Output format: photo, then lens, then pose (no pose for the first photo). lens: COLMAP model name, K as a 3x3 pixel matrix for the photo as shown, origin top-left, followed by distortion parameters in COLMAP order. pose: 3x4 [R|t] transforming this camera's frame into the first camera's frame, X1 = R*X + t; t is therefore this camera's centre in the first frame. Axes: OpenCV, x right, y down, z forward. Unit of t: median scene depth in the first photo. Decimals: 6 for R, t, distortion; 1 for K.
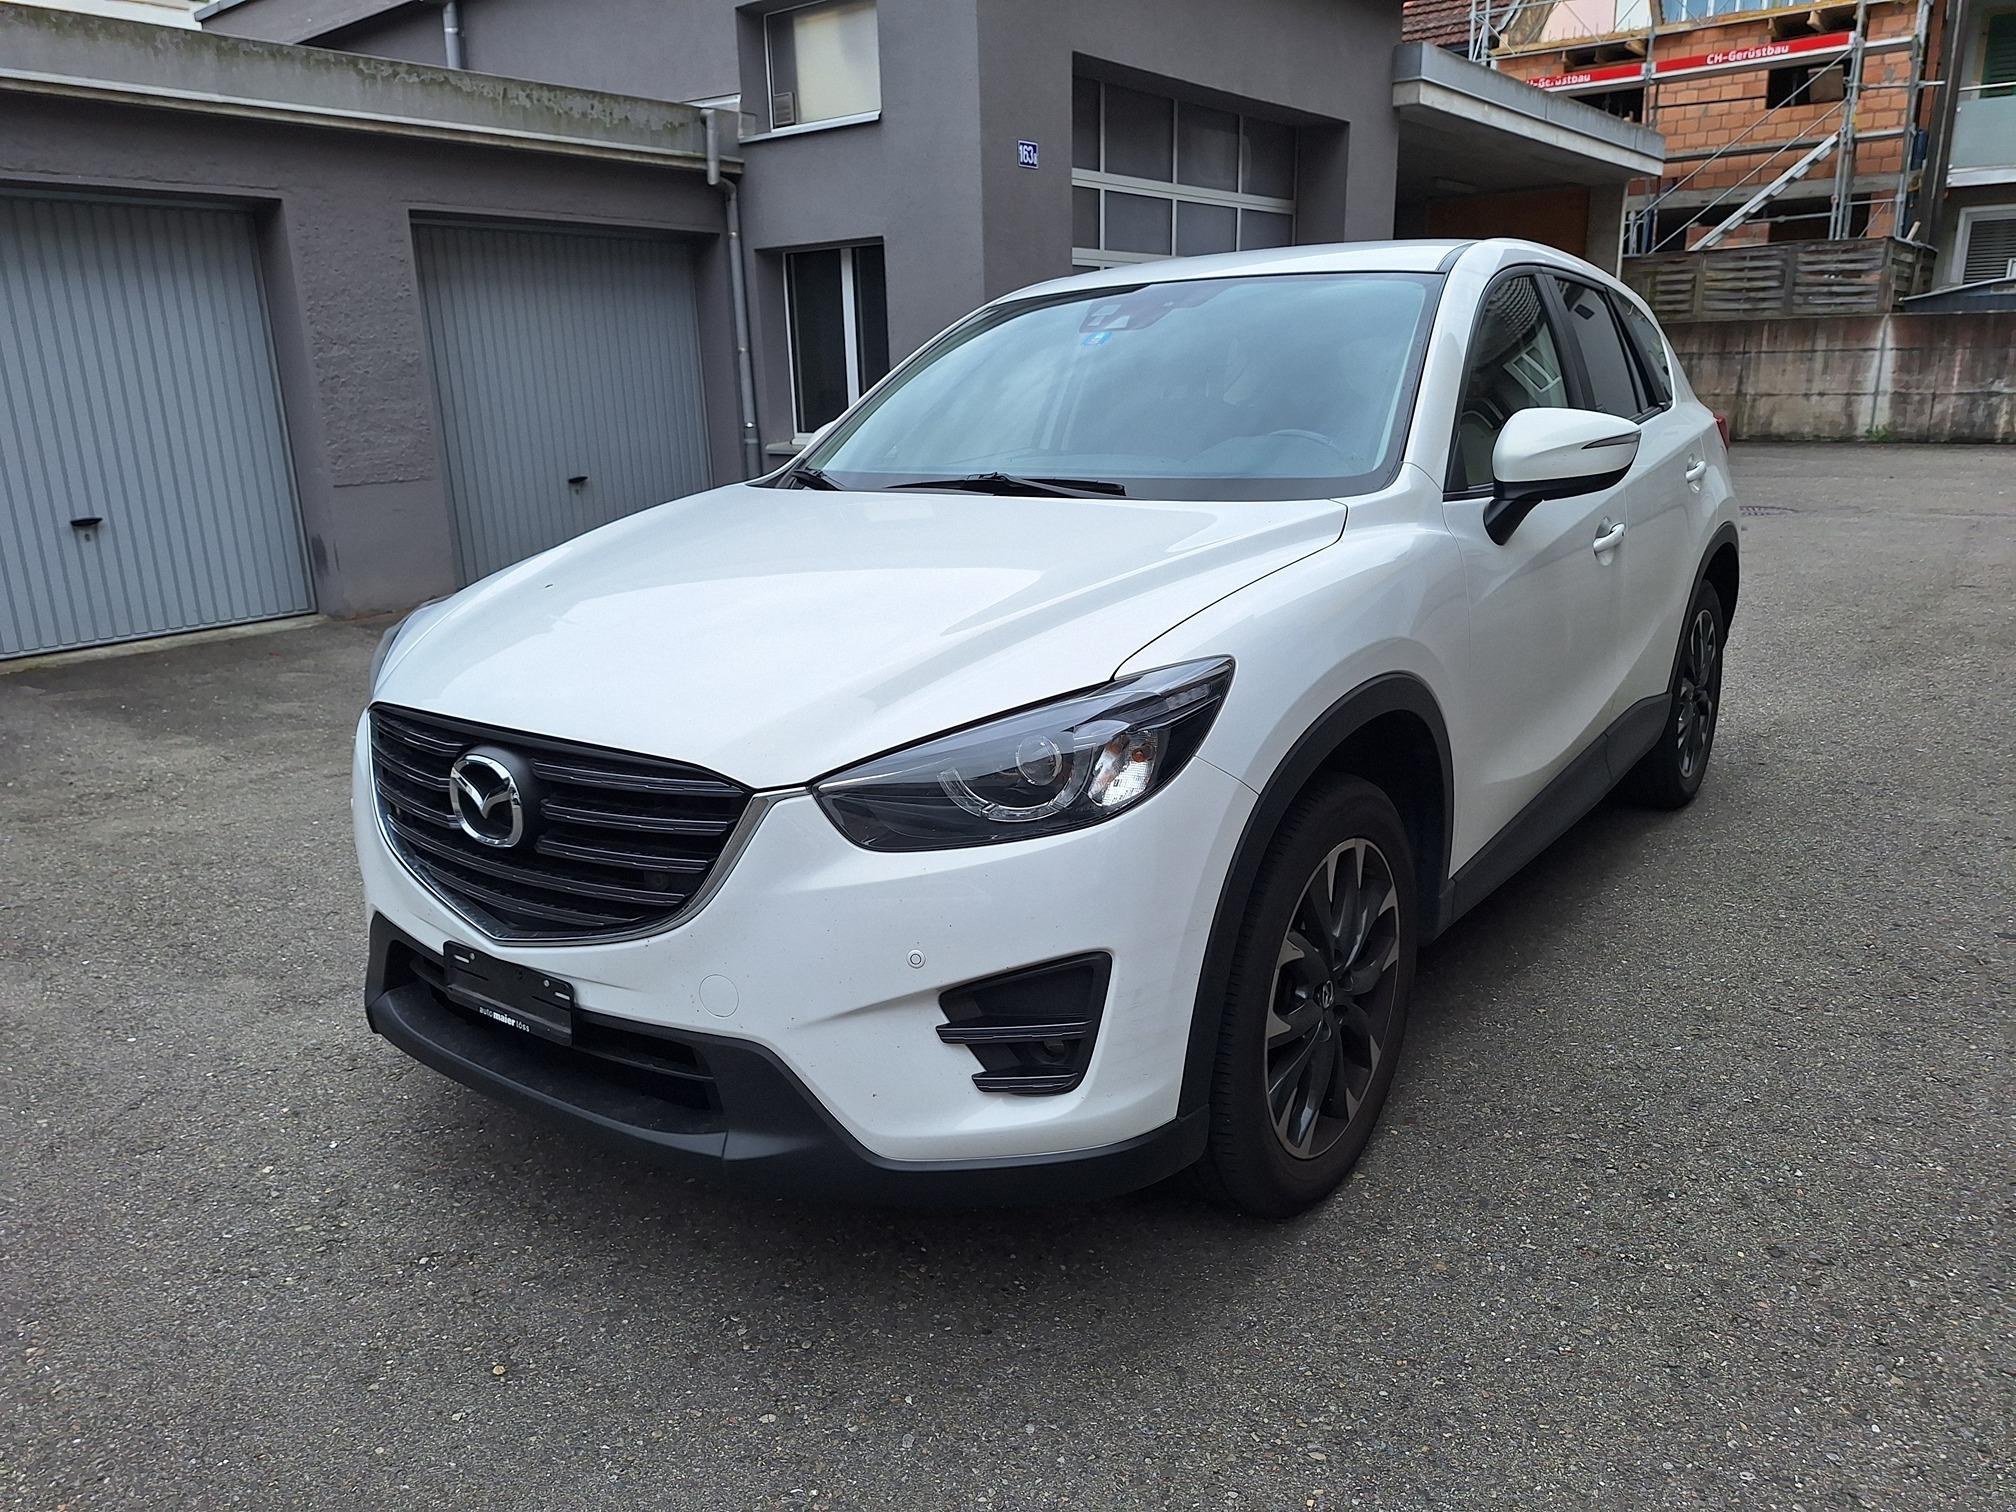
lens RADIAL K [[1407.9, 0, 1003.7], [0, 1407.9, 746.5], [0, 0, 1]] dist [0.038865, -0.026567]
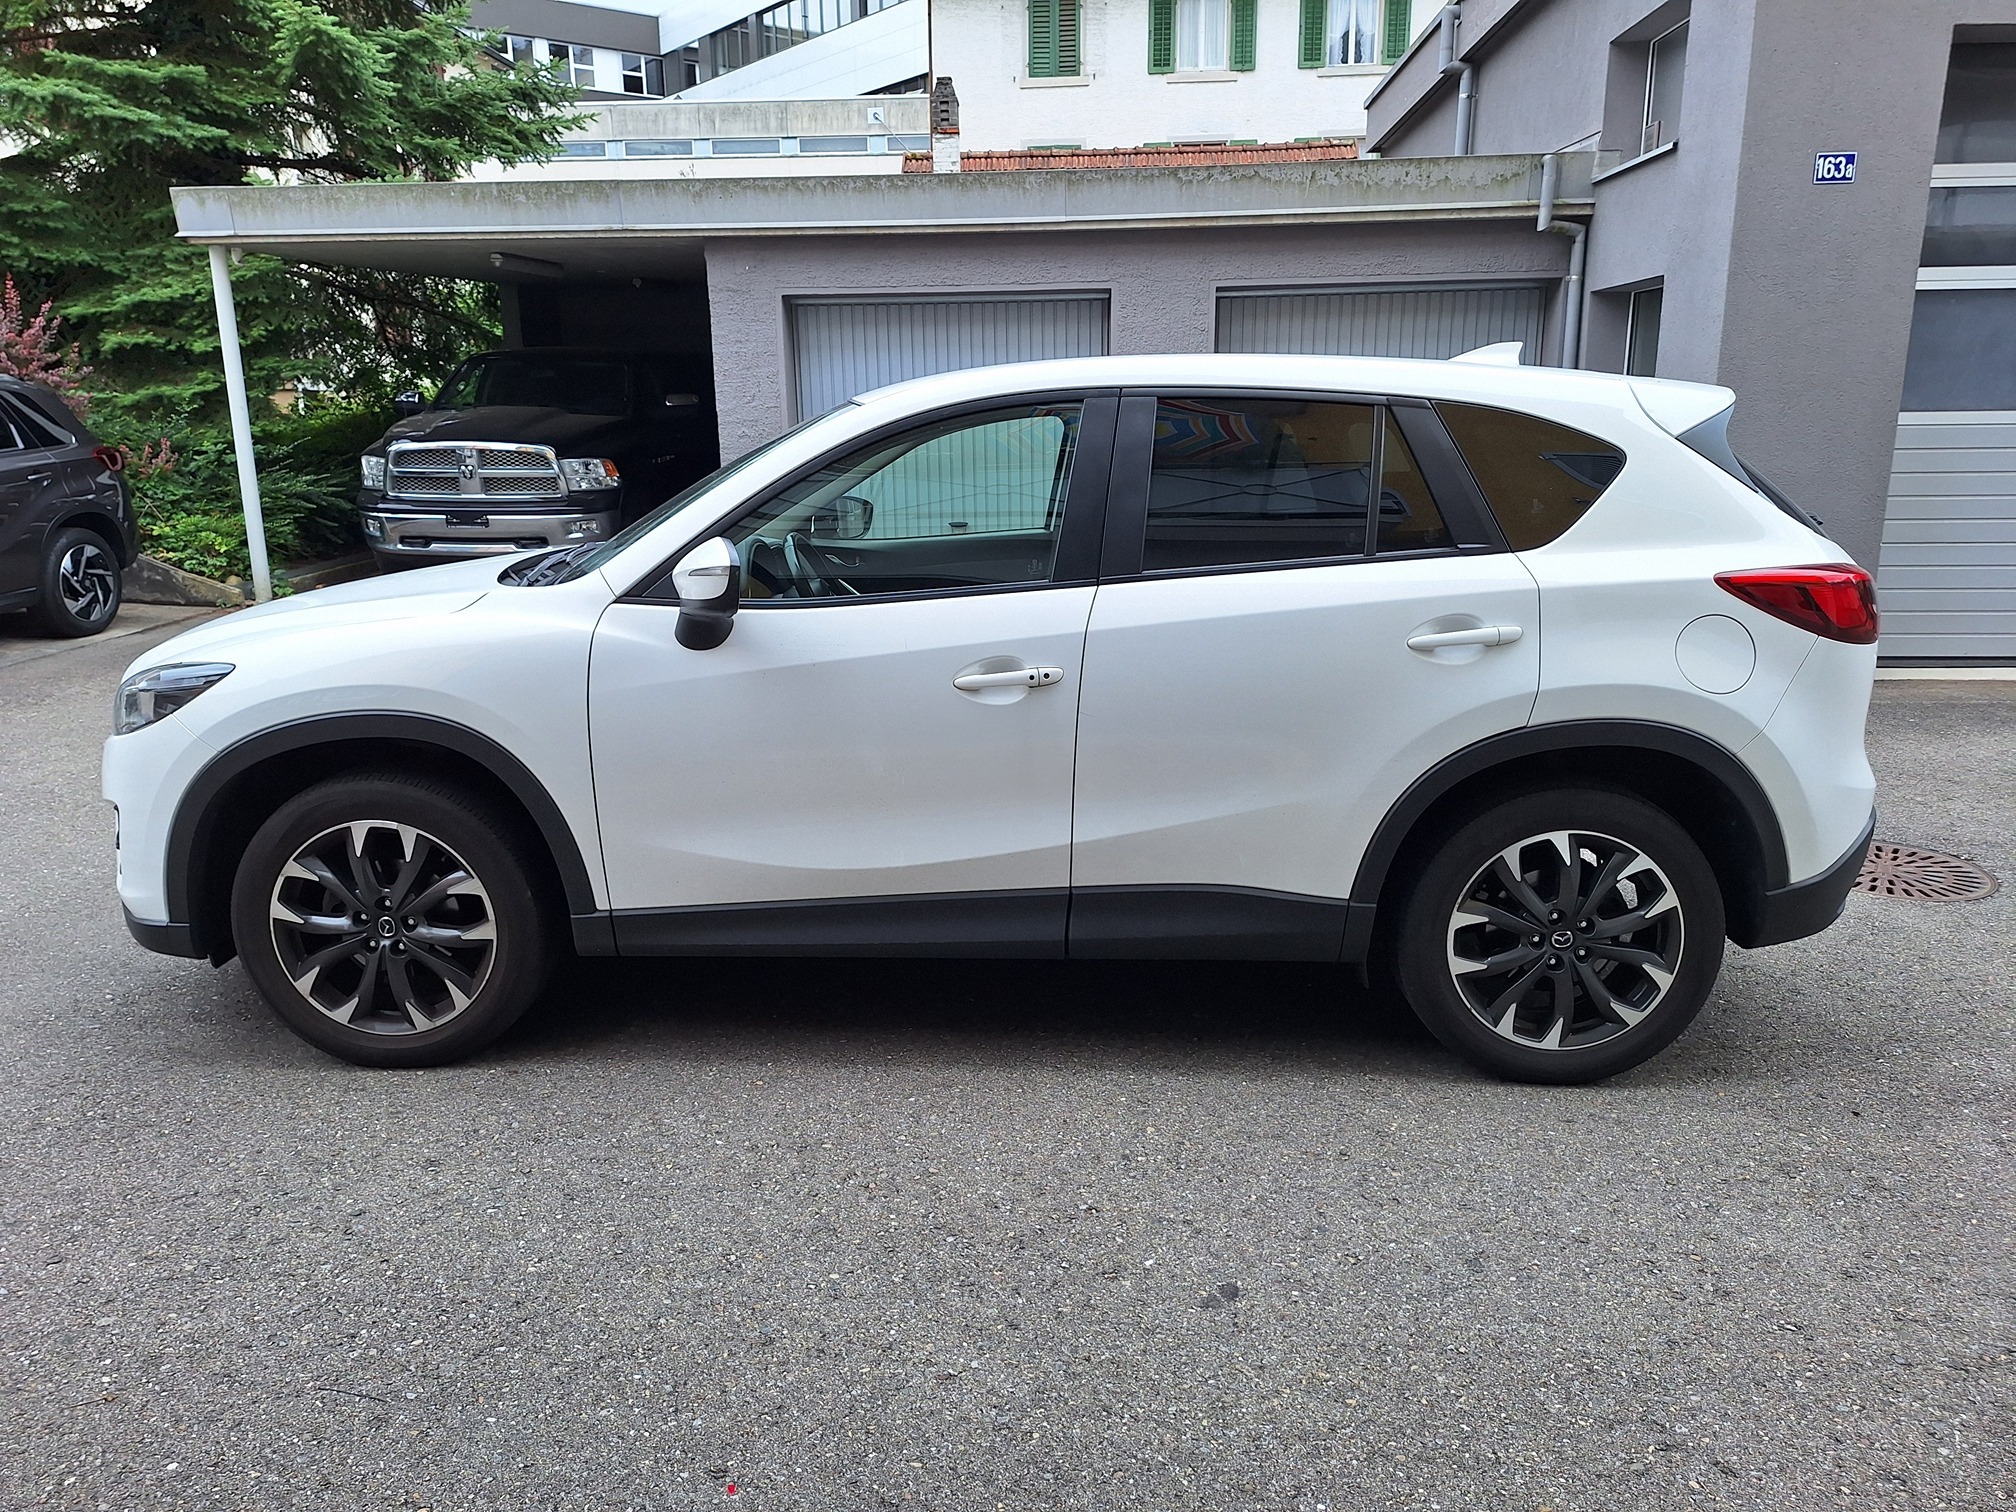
lens RADIAL K [[1407.9, 0, 994.0], [0, 1407.9, 747.7], [0, 0, 1]] dist [0.038865, -0.026567]
pose [[0.572075, 0.211925, -0.792350, 0.204301], [-0.214740, 0.971046, 0.104677, -0.034502], [0.791591, 0.110266, 0.601020, 0.073049]]
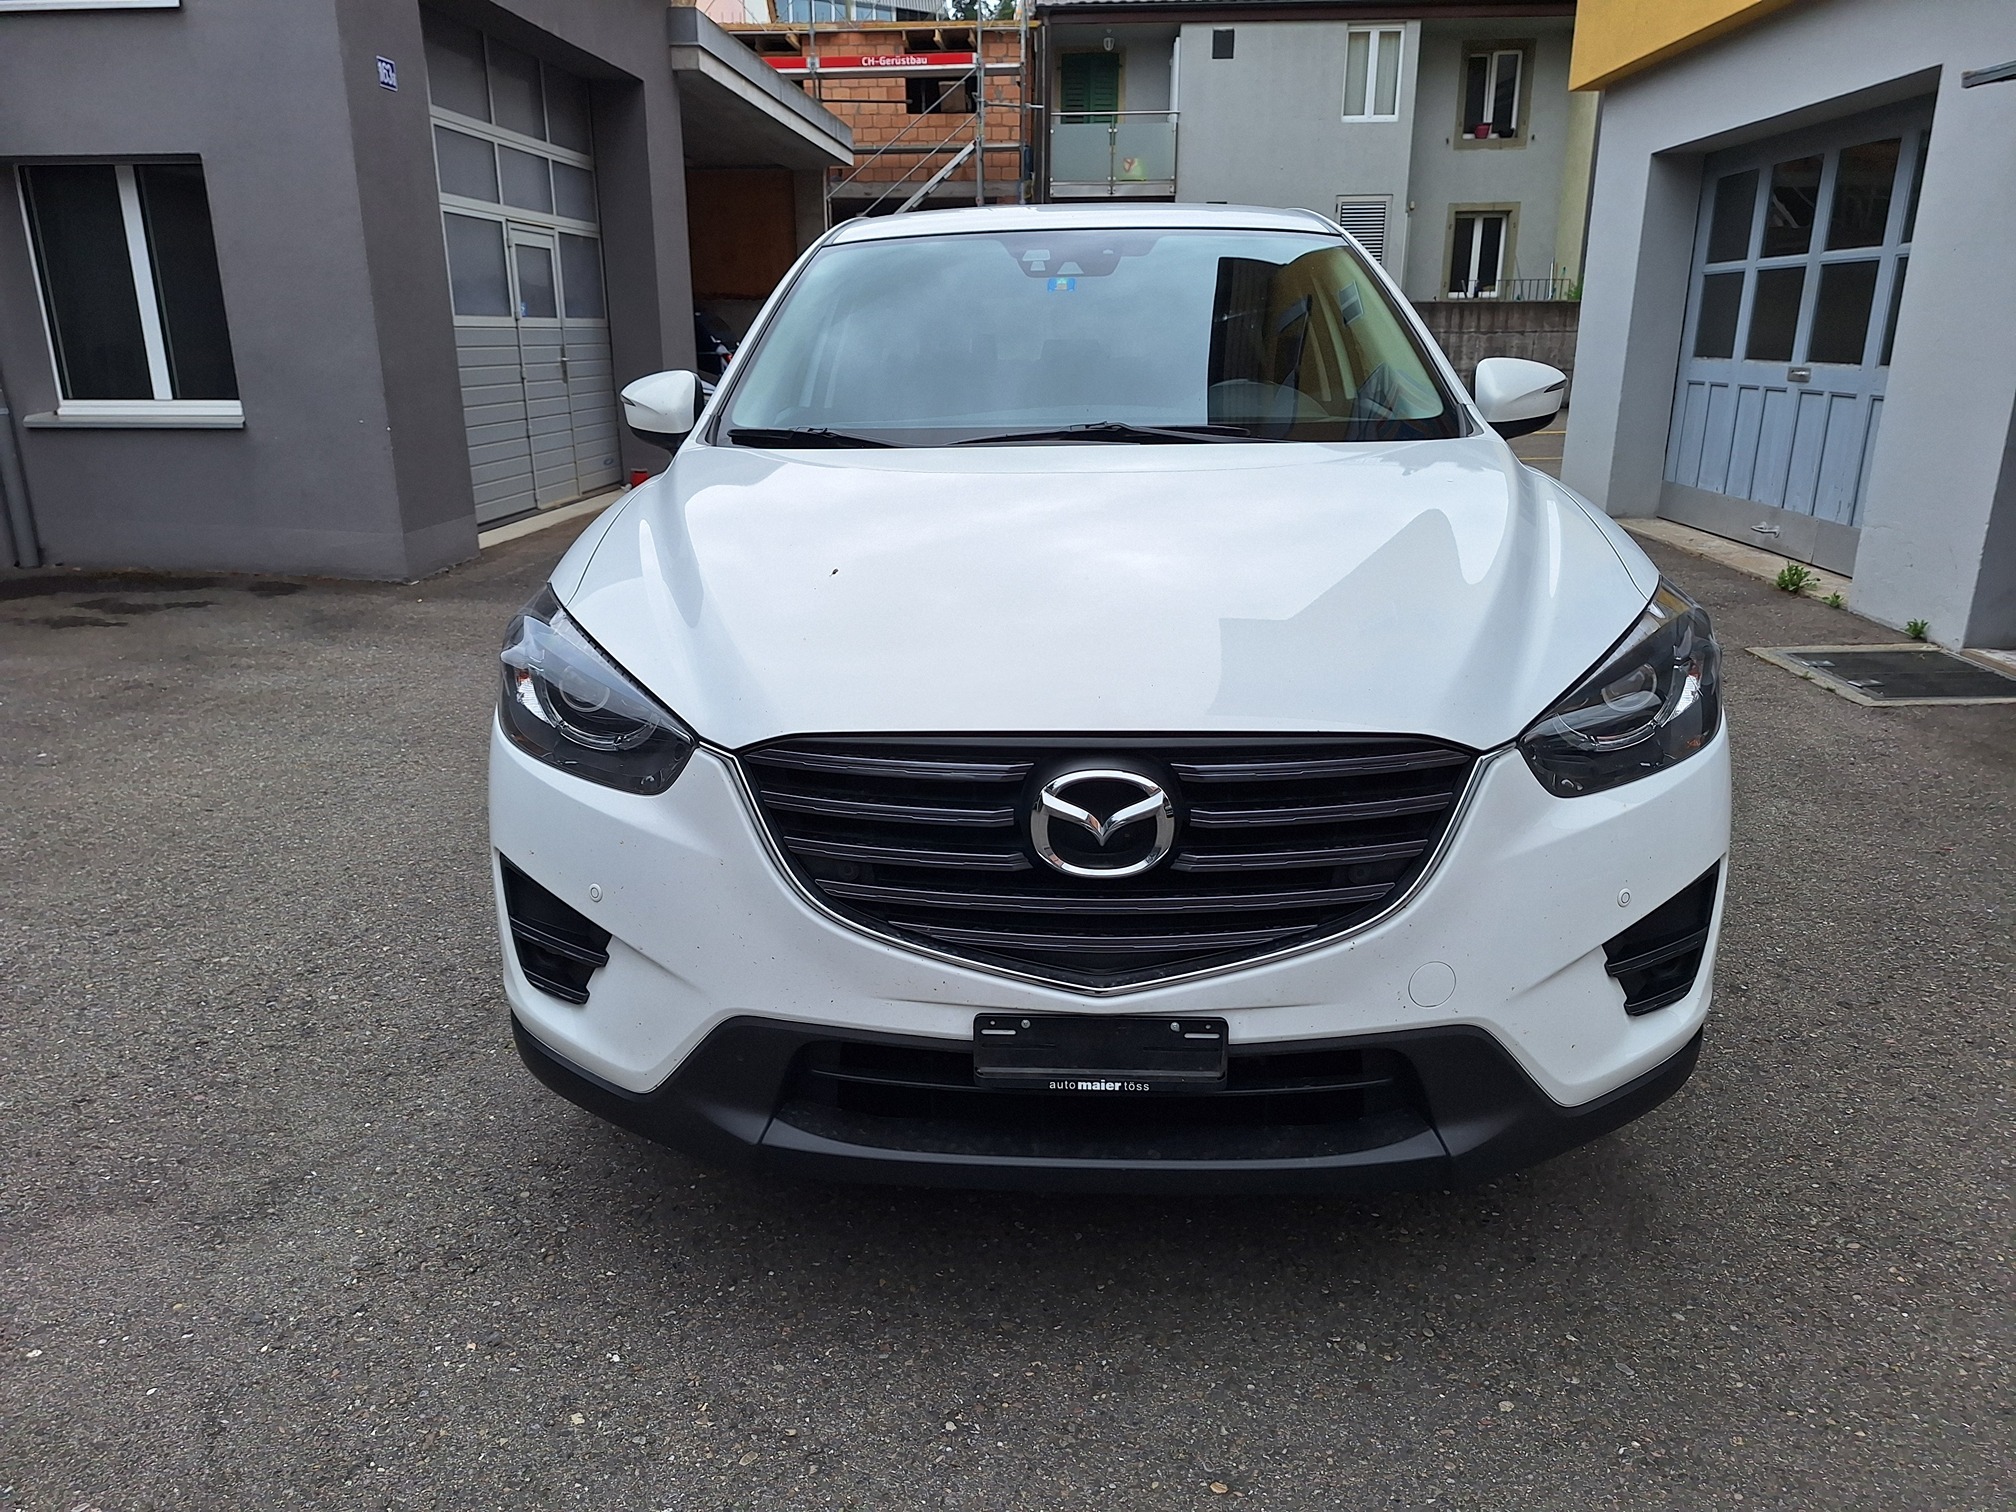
lens RADIAL K [[1407.9, 0, 980.4], [0, 1407.9, 758.1], [0, 0, 1]] dist [0.038865, -0.026567]
pose [[0.837326, -0.138773, 0.528797, -0.100233], [0.125779, 0.990200, 0.060693, -0.006655], [-0.532038, 0.015692, 0.846575, 0.041907]]
